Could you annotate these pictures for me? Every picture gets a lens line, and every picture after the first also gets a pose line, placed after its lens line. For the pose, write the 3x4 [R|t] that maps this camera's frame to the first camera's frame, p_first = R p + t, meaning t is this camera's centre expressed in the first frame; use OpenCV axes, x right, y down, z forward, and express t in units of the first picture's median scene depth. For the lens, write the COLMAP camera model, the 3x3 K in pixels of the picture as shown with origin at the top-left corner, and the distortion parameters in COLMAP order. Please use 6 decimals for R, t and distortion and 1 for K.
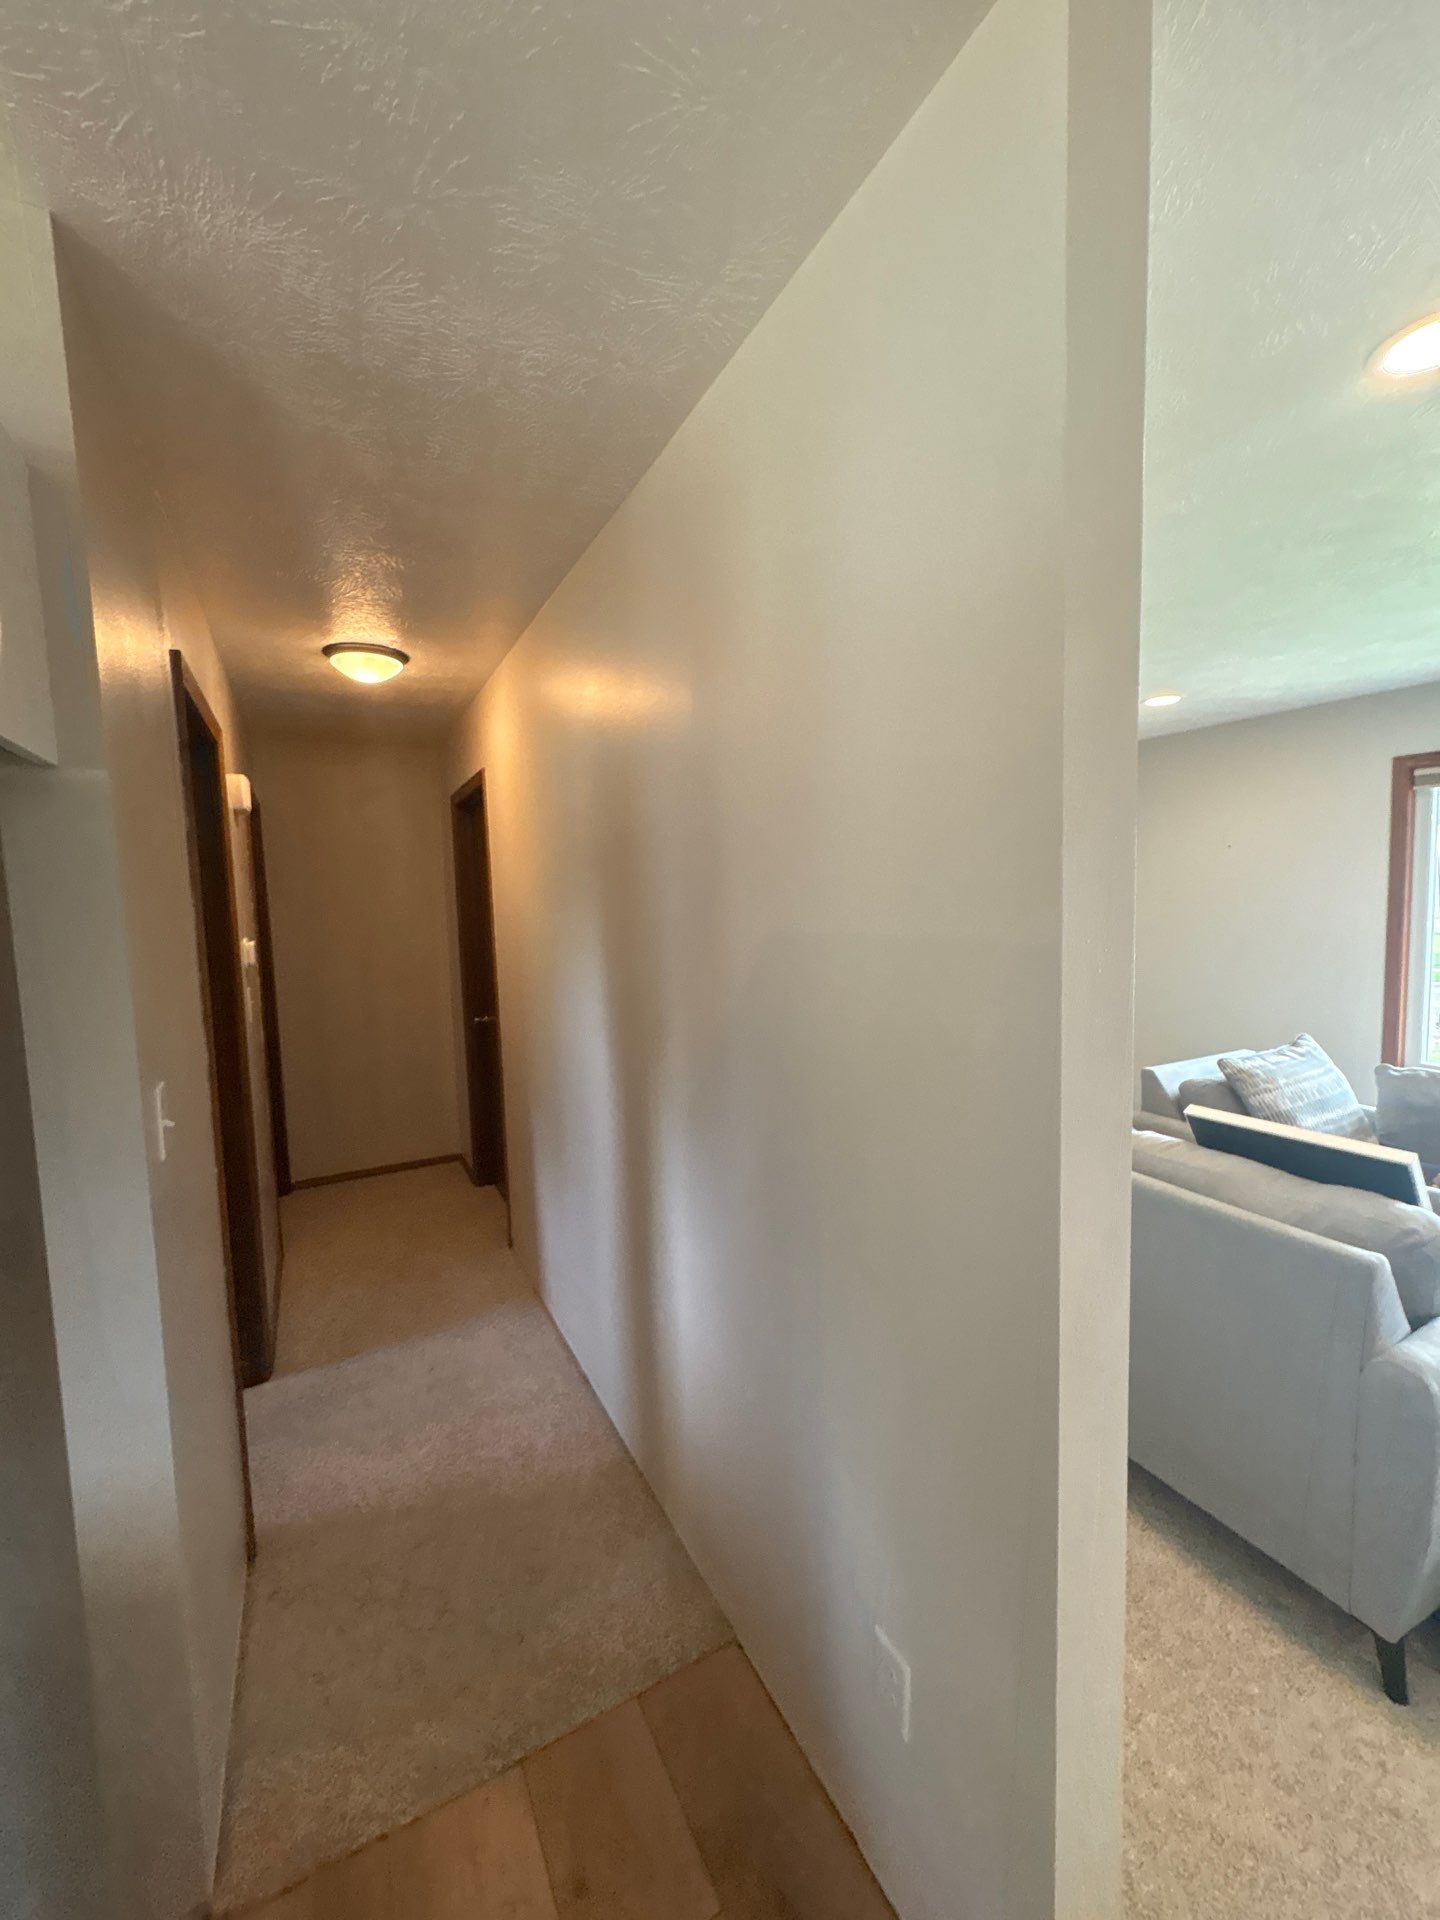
lens RADIAL K [[762.7, 0, 720.7], [0, 762.7, 954.9], [0, 0, 1]] dist [-0.000273, -0.000010]
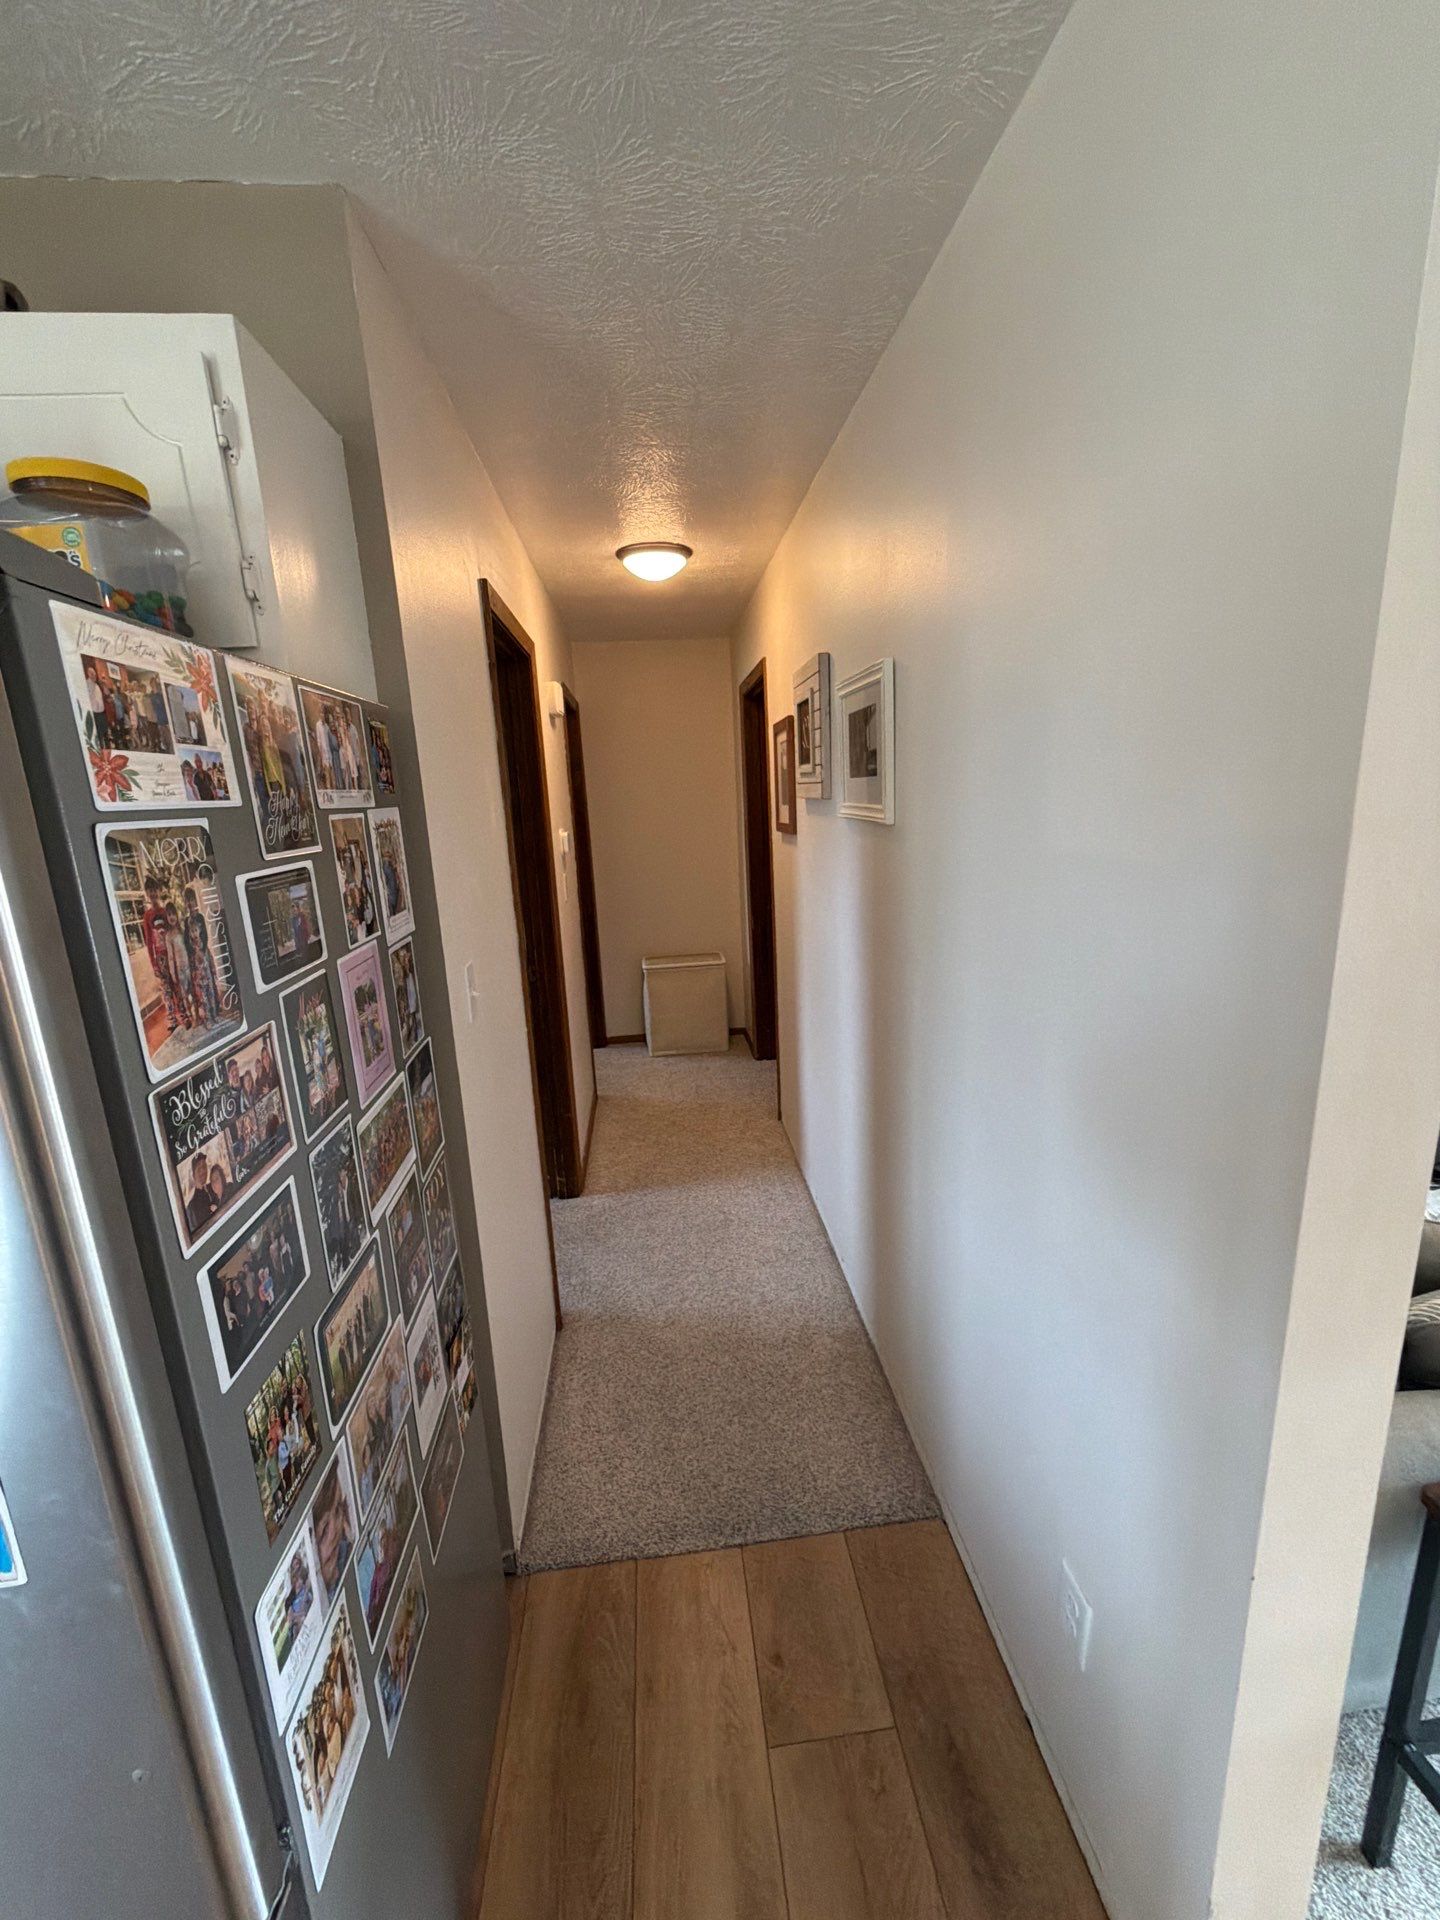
lens RADIAL K [[762.7, 0, 723.7], [0, 762.7, 952.7], [0, 0, 1]] dist [-0.000273, -0.000010]
pose [[0.927125, 0.067792, -0.368570, 0.041283], [-0.012420, 0.988520, 0.150579, -0.014920], [0.374546, -0.135028, 0.917324, 0.013236]]
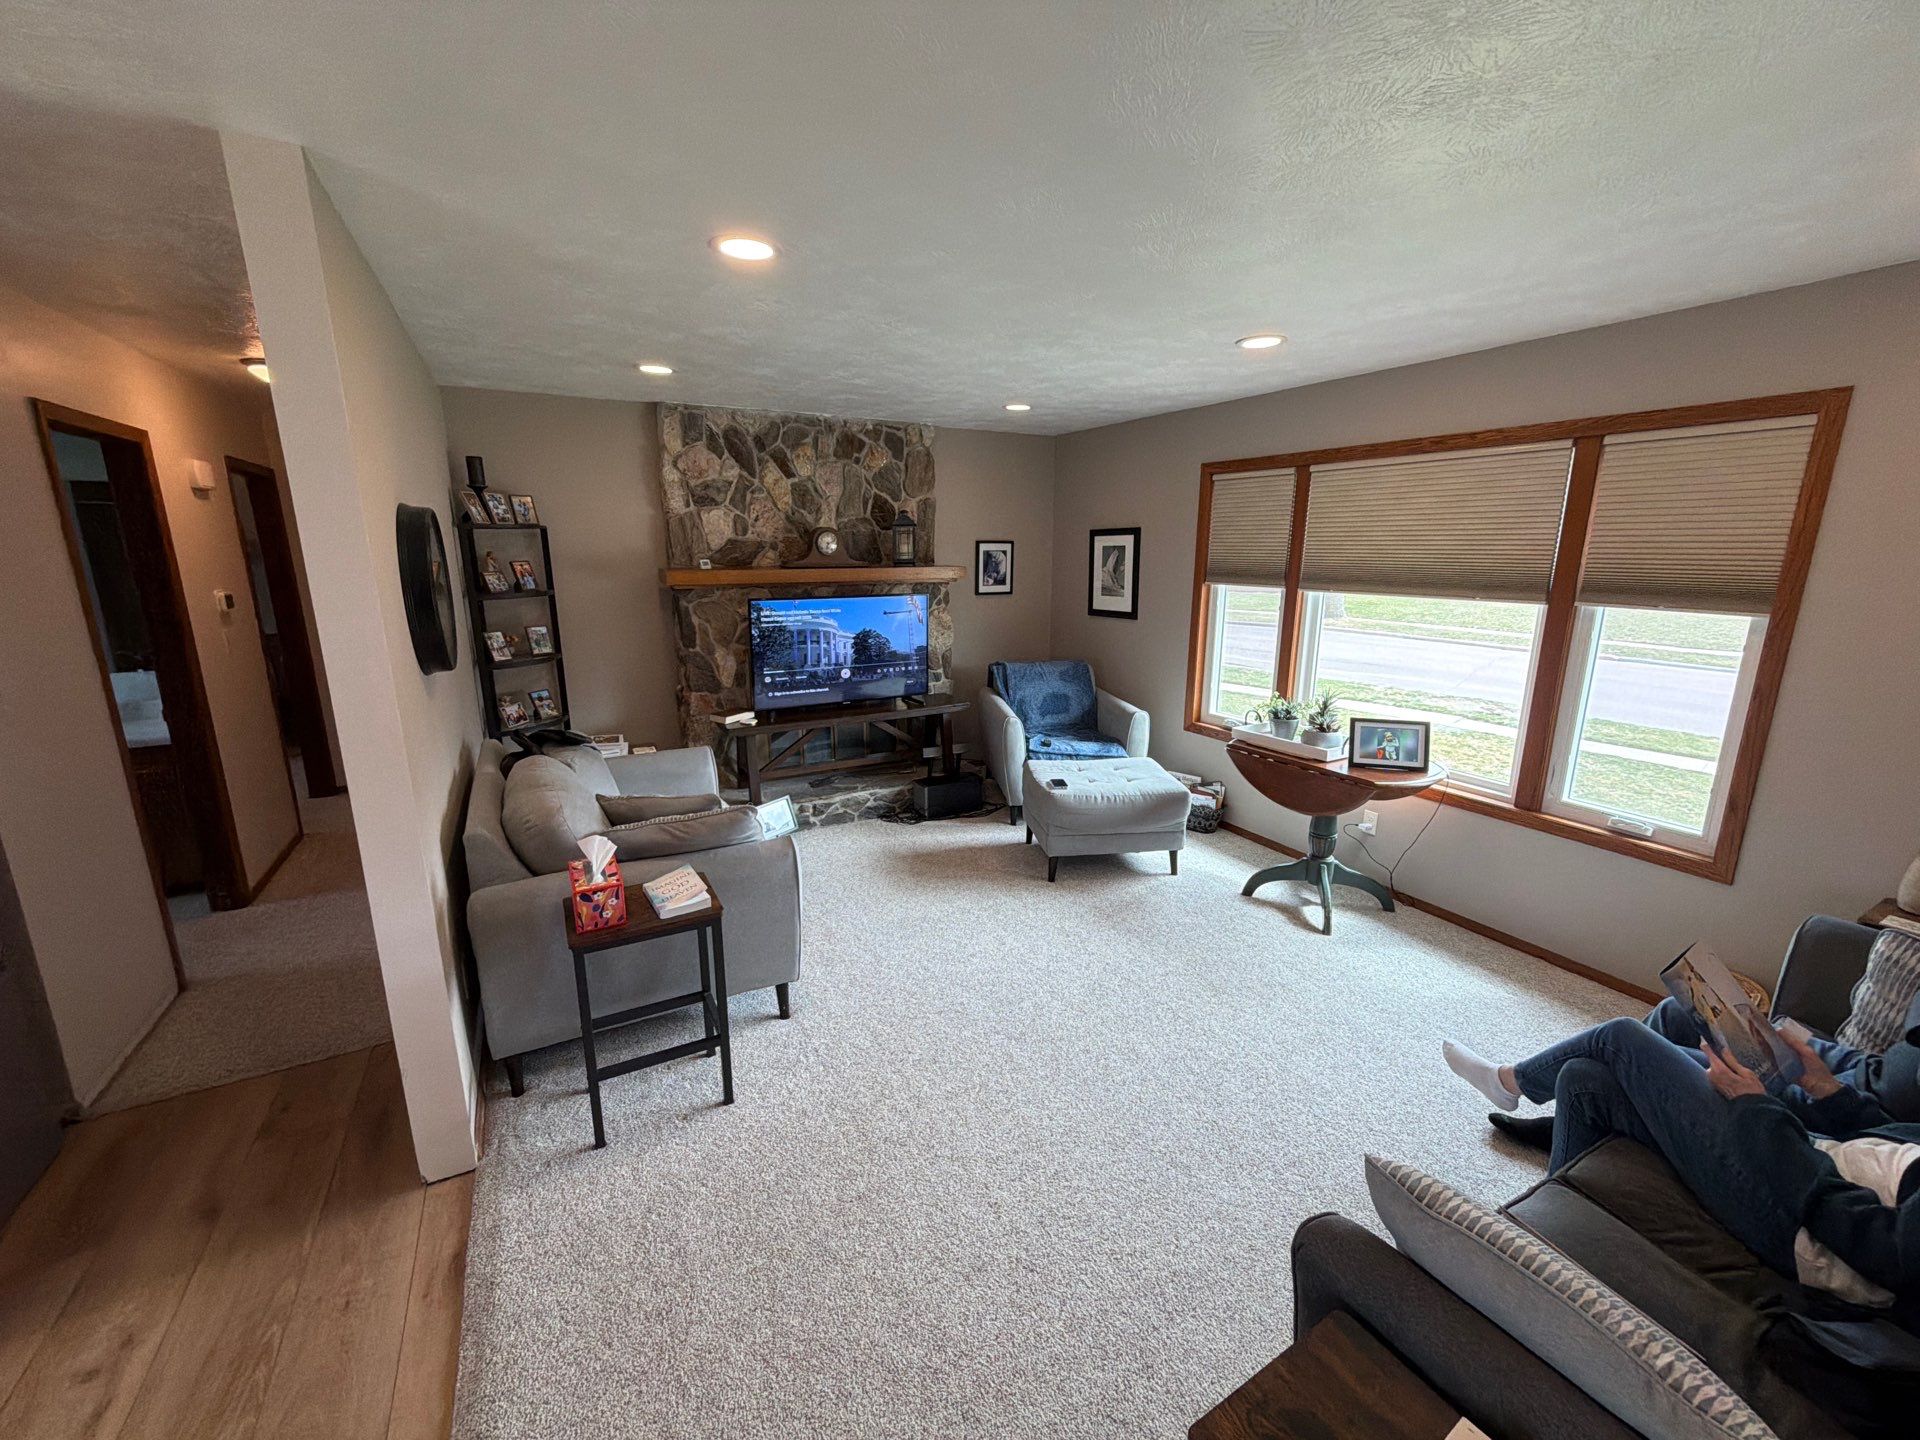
lens RADIAL K [[762.7, 0, 974.3], [0, 762.7, 723.9], [0, 0, 1]] dist [-0.000273, -0.000010]
pose [[0.998977, 0.031306, 0.032632, 0.623010], [-0.035885, 0.987912, 0.150802, -0.037108], [-0.027516, -0.151818, 0.988025, -0.341763]]
